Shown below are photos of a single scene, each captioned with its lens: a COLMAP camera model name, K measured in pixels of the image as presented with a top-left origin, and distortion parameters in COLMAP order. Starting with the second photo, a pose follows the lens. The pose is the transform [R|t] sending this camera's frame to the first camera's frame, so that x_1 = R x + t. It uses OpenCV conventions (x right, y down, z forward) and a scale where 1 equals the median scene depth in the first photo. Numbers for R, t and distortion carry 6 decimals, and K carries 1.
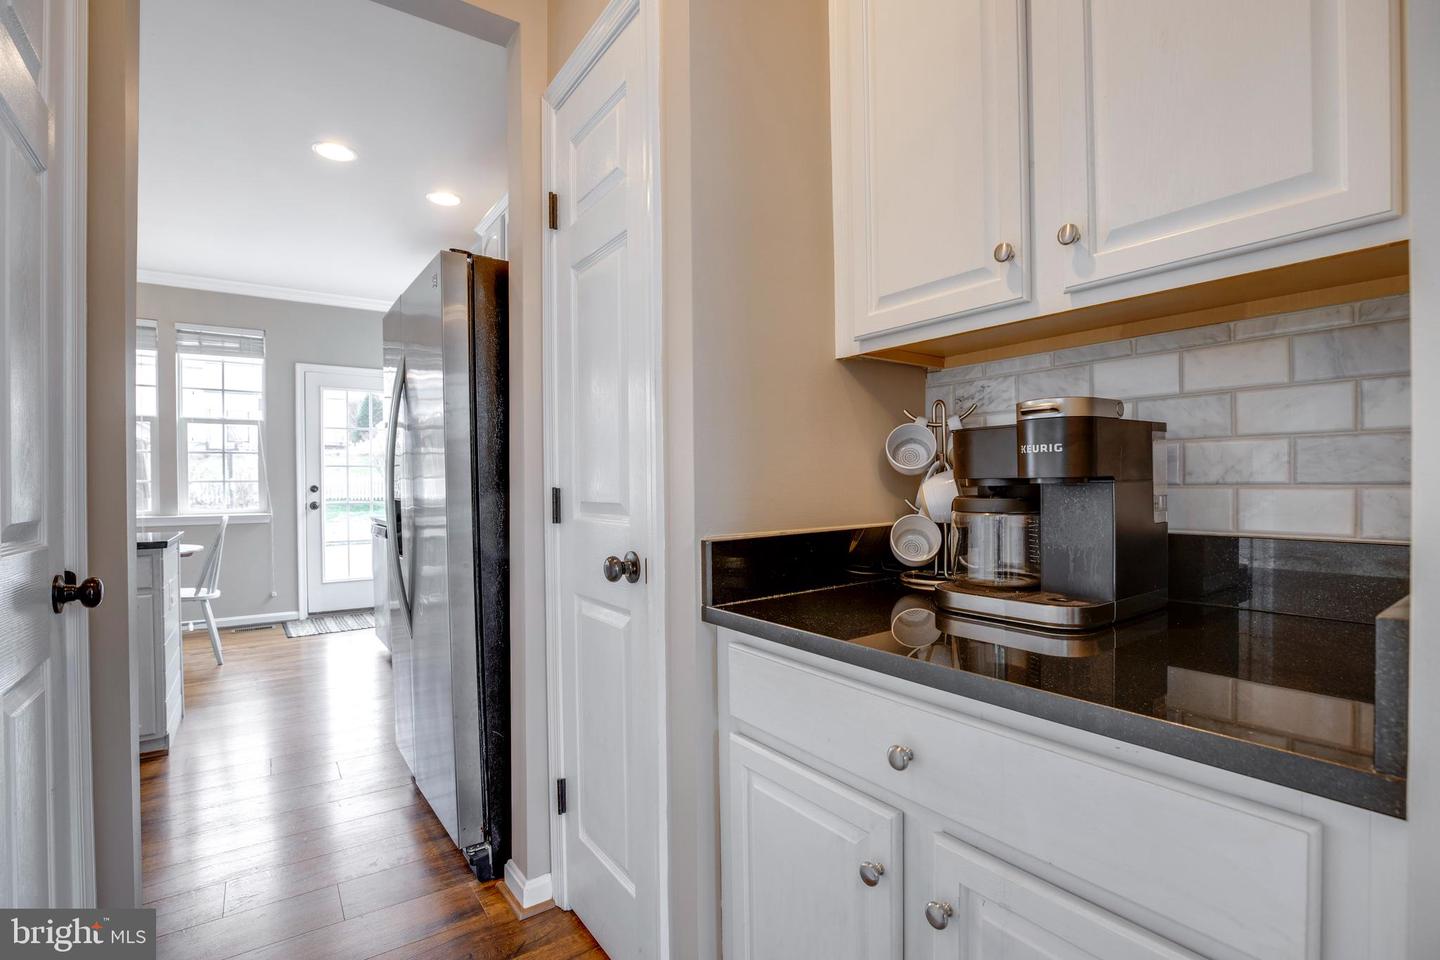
lens RADIAL K [[661.1, 0, 723.4], [0, 661.1, 485.5], [0, 0, 1]] dist [-0.031288, -0.000908]
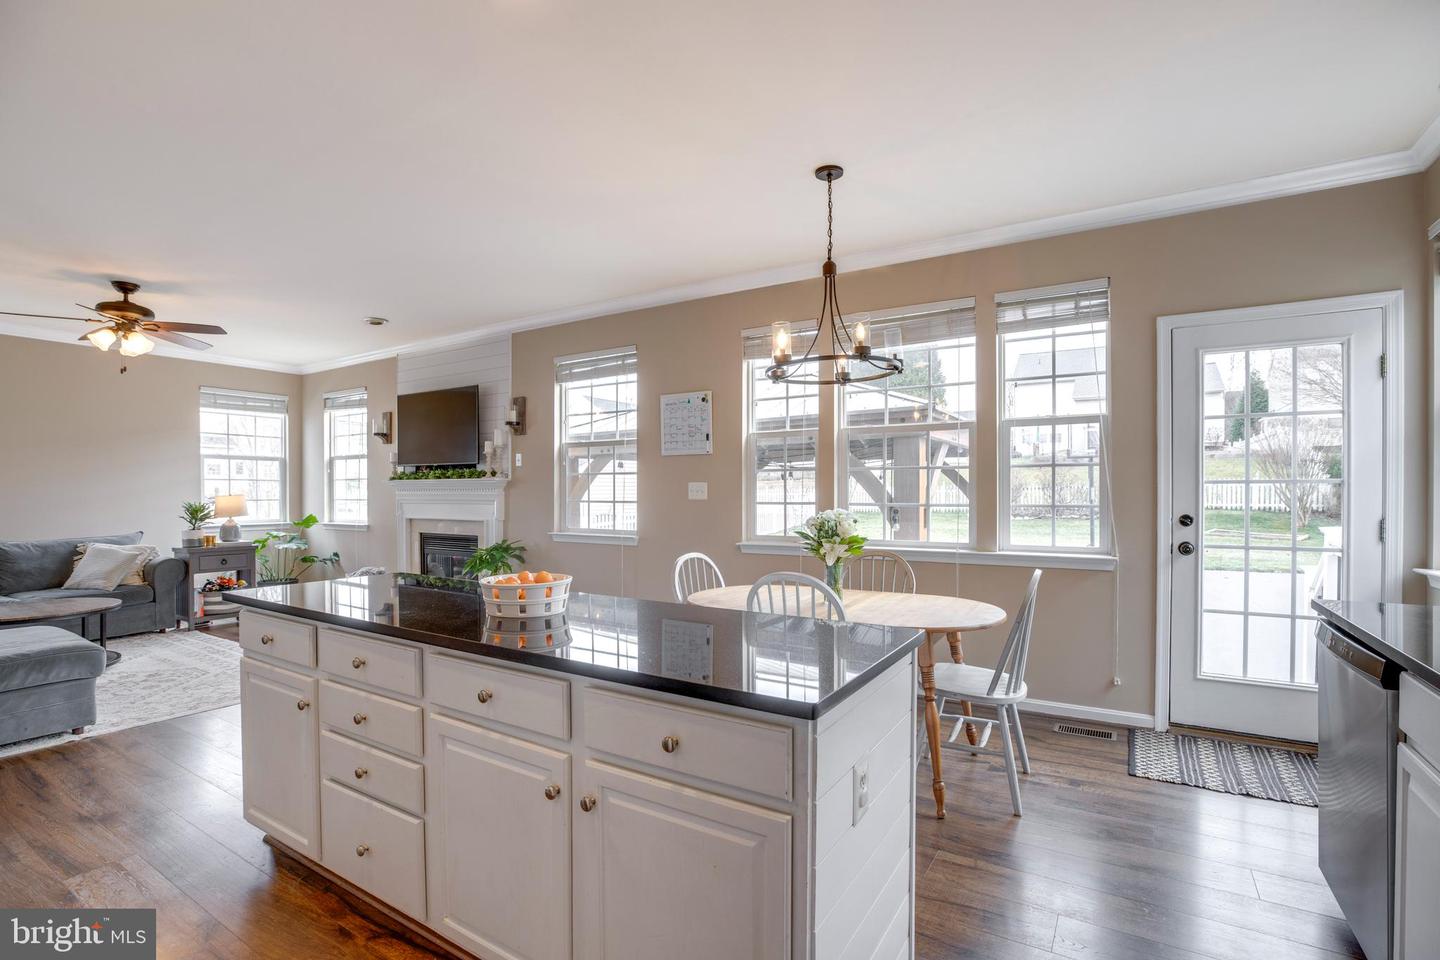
lens RADIAL K [[661.1, 0, 721.5], [0, 661.1, 489.0], [0, 0, 1]] dist [-0.031288, -0.000908]
pose [[0.376534, 0.009363, -0.926355, -0.239441], [-0.014091, 0.999891, 0.004378, -0.021495], [0.926296, 0.011405, 0.376625, 0.387644]]
